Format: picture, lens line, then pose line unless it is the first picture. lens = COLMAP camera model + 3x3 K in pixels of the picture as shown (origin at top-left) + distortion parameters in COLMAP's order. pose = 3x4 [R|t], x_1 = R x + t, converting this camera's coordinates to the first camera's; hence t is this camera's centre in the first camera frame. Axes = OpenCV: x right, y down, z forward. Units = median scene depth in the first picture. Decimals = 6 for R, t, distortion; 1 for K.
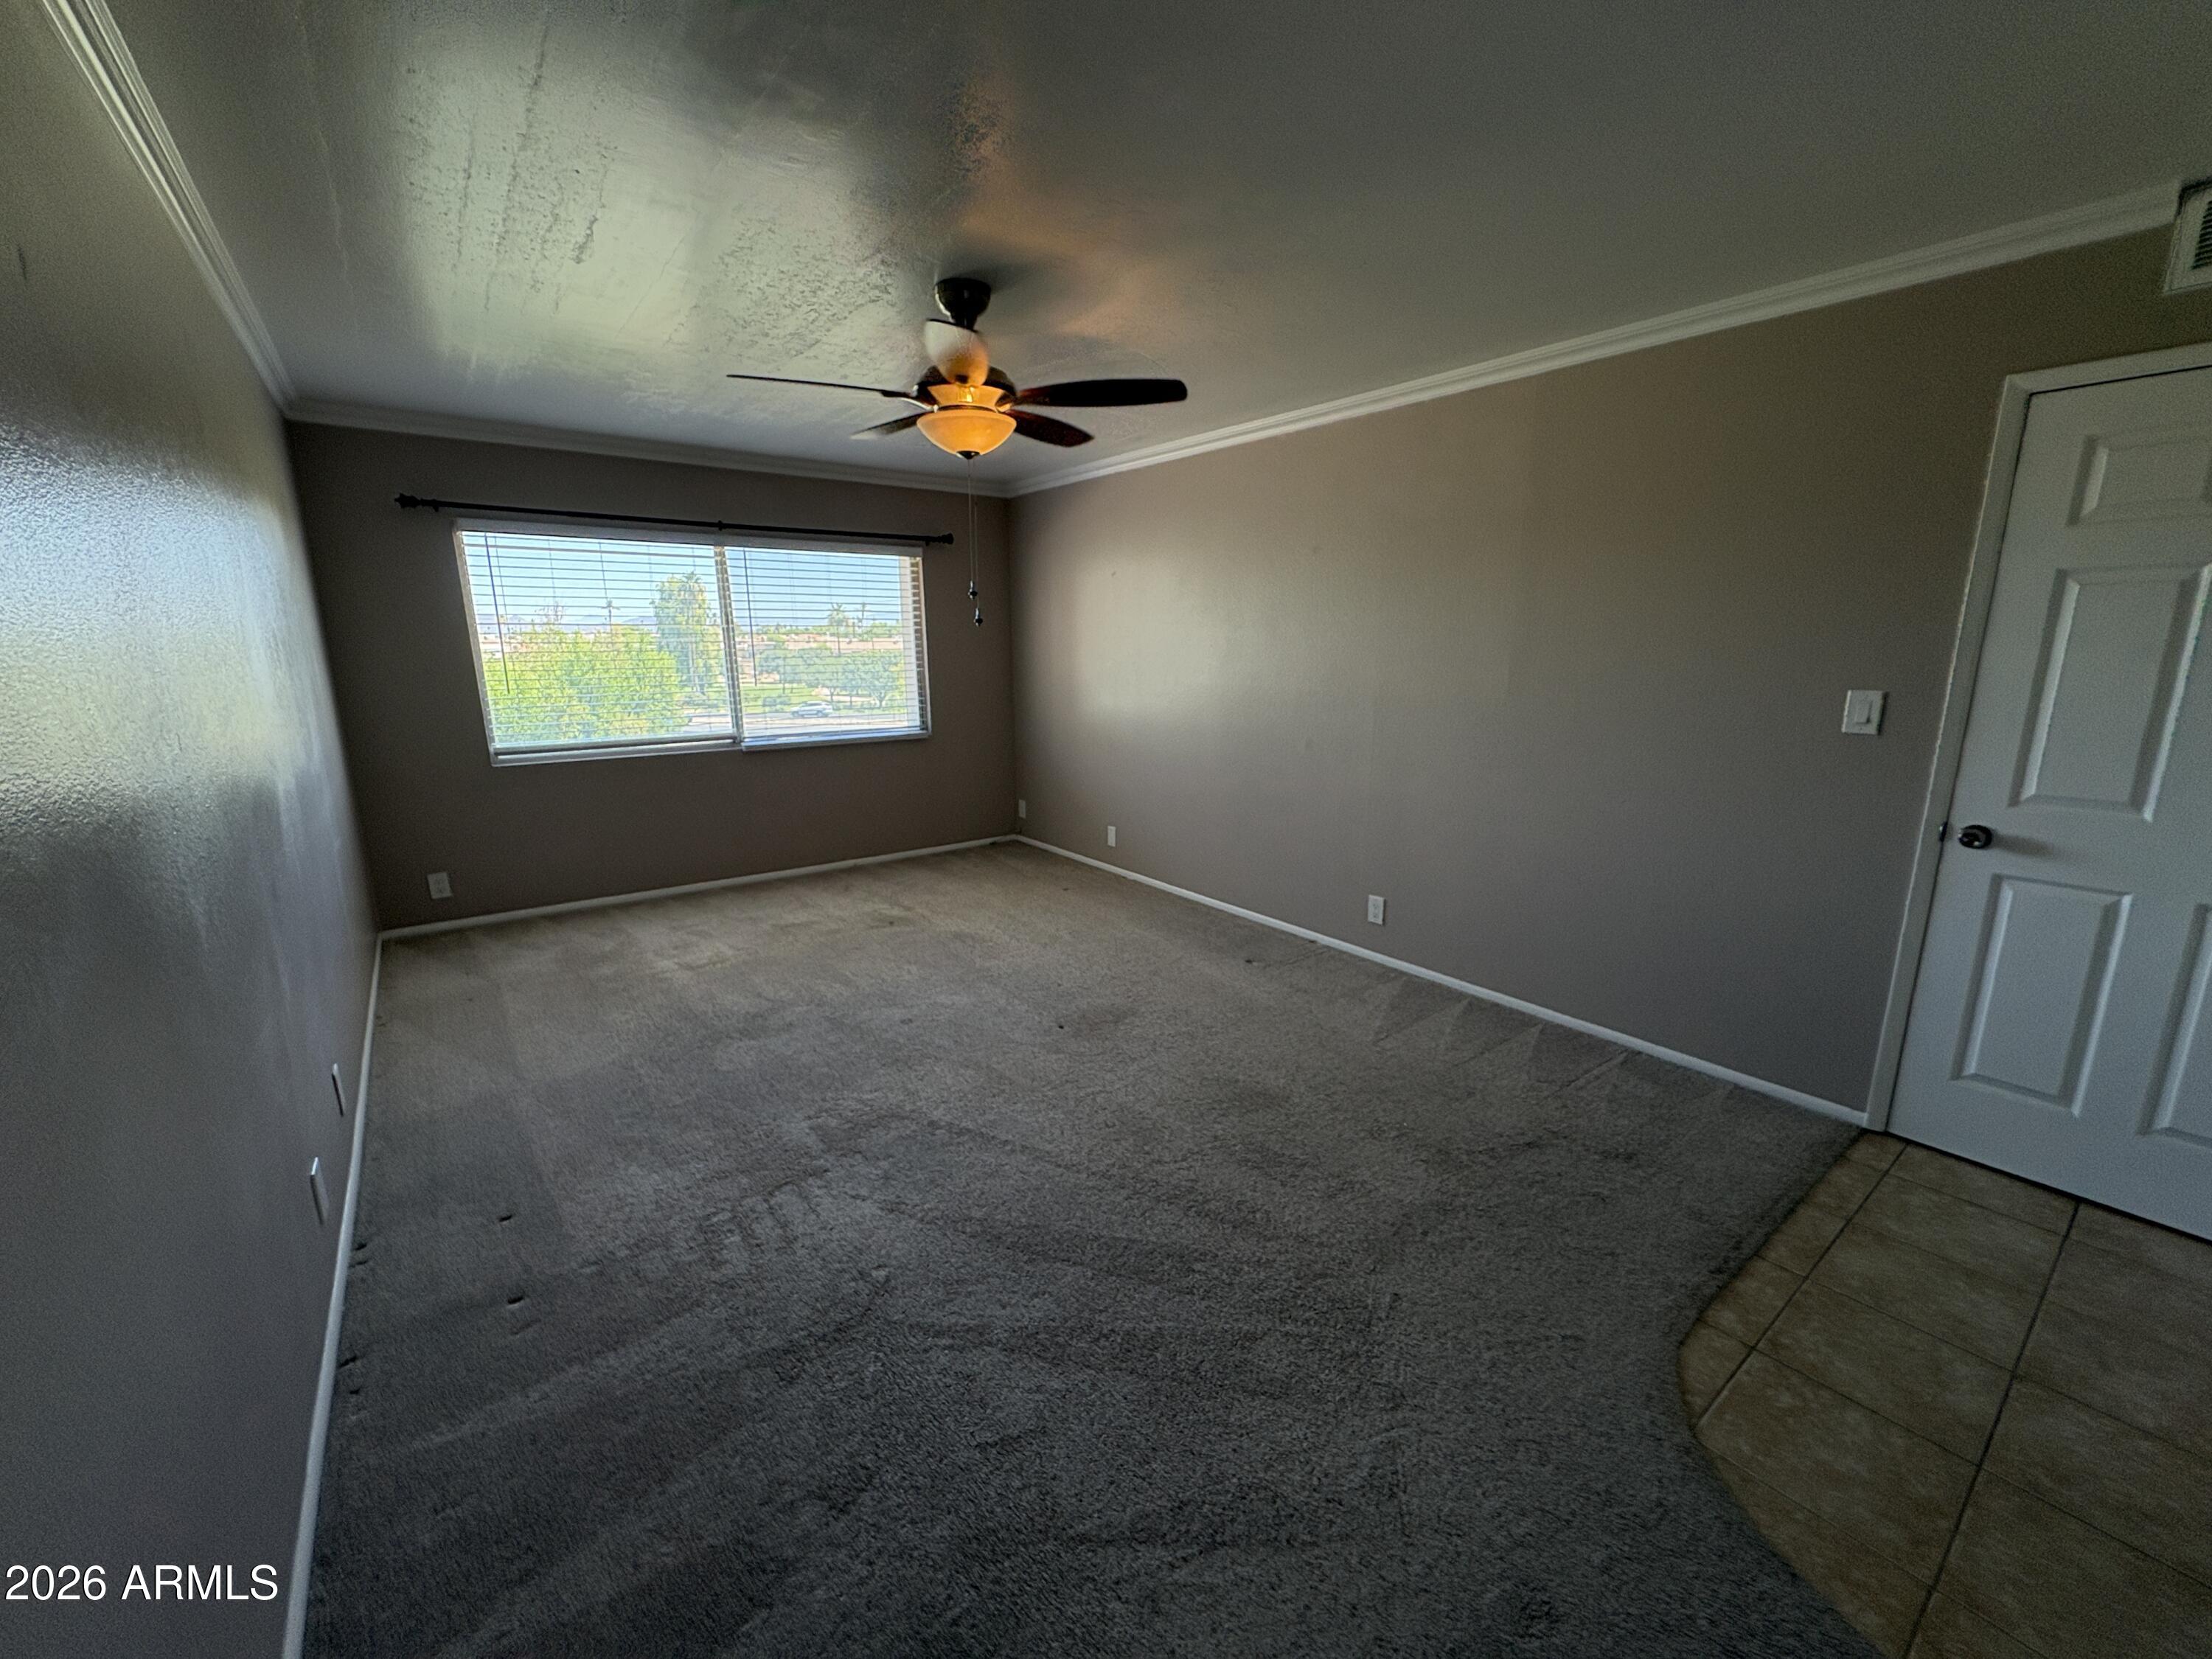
lens RADIAL K [[882.7, 0, 1105.2], [0, 882.7, 826.8], [0, 0, 1]] dist [-0.000251, 0.000640]
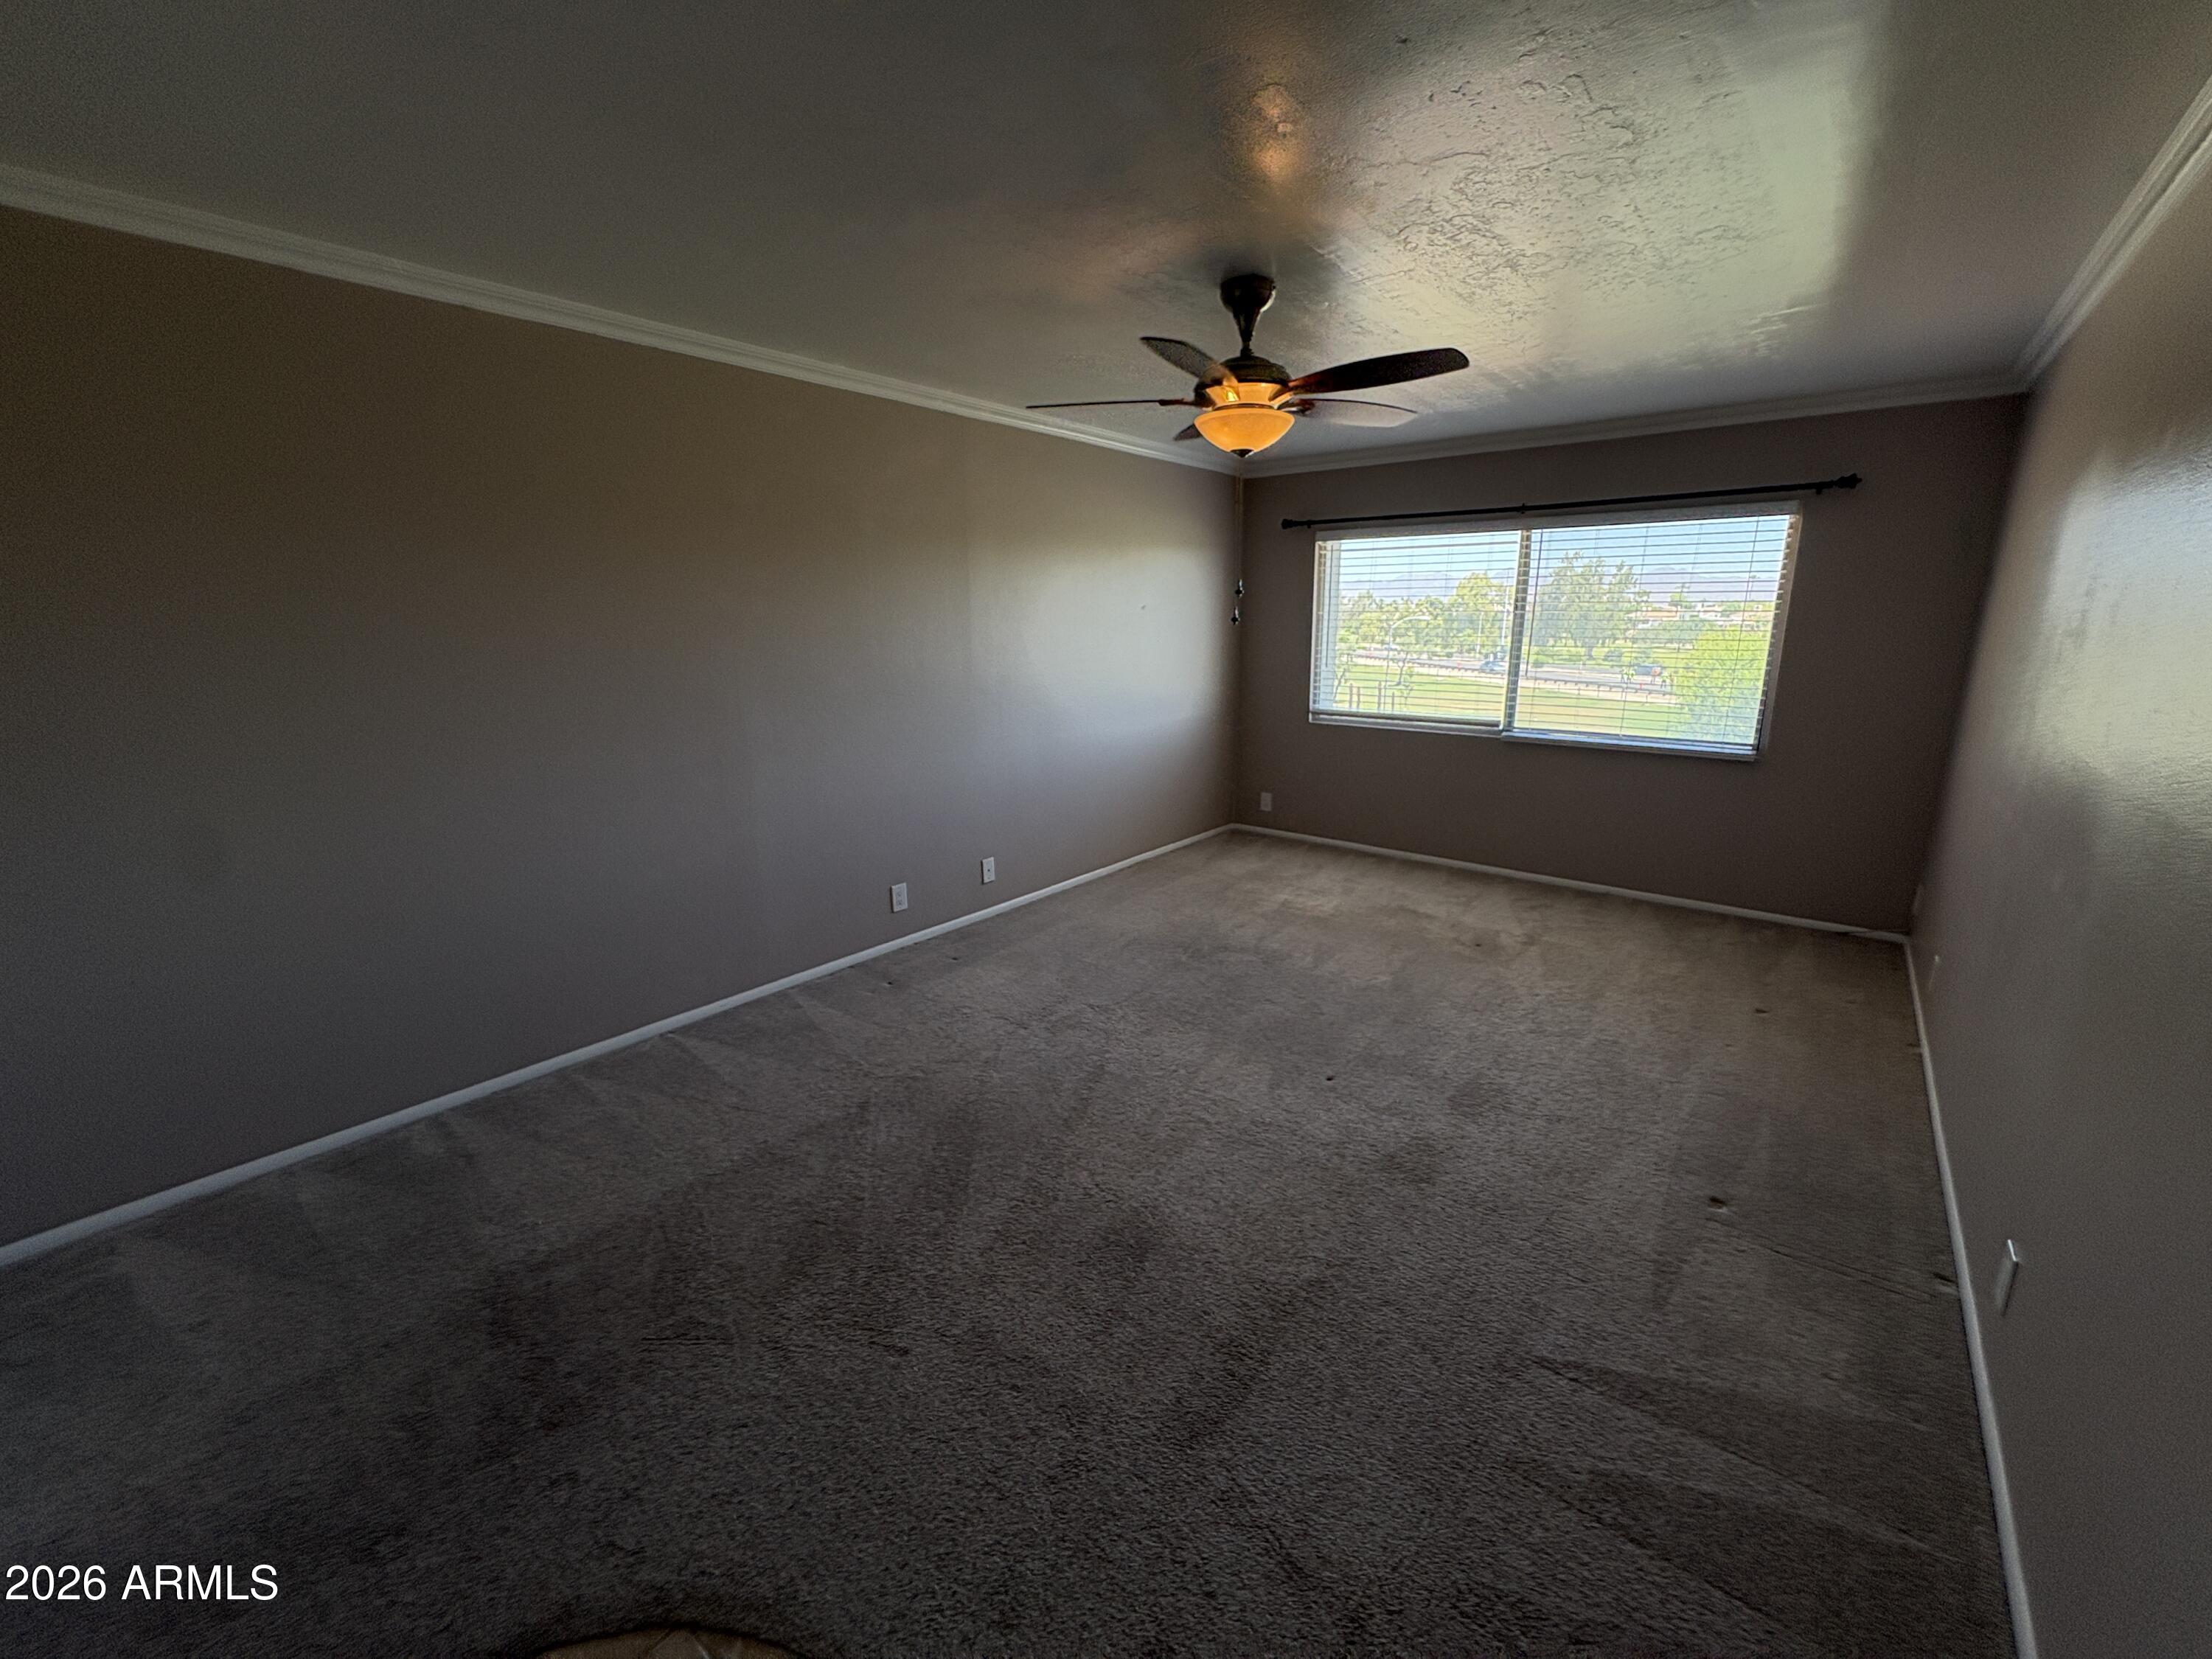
lens RADIAL K [[882.7, 0, 1105.2], [0, 882.7, 826.8], [0, 0, 1]] dist [-0.000251, 0.000640]
pose [[0.238067, 0.230149, -0.943587, 0.503148], [-0.200692, 0.962209, 0.184056, -0.099556], [0.950288, 0.145552, 0.275259, 0.379367]]
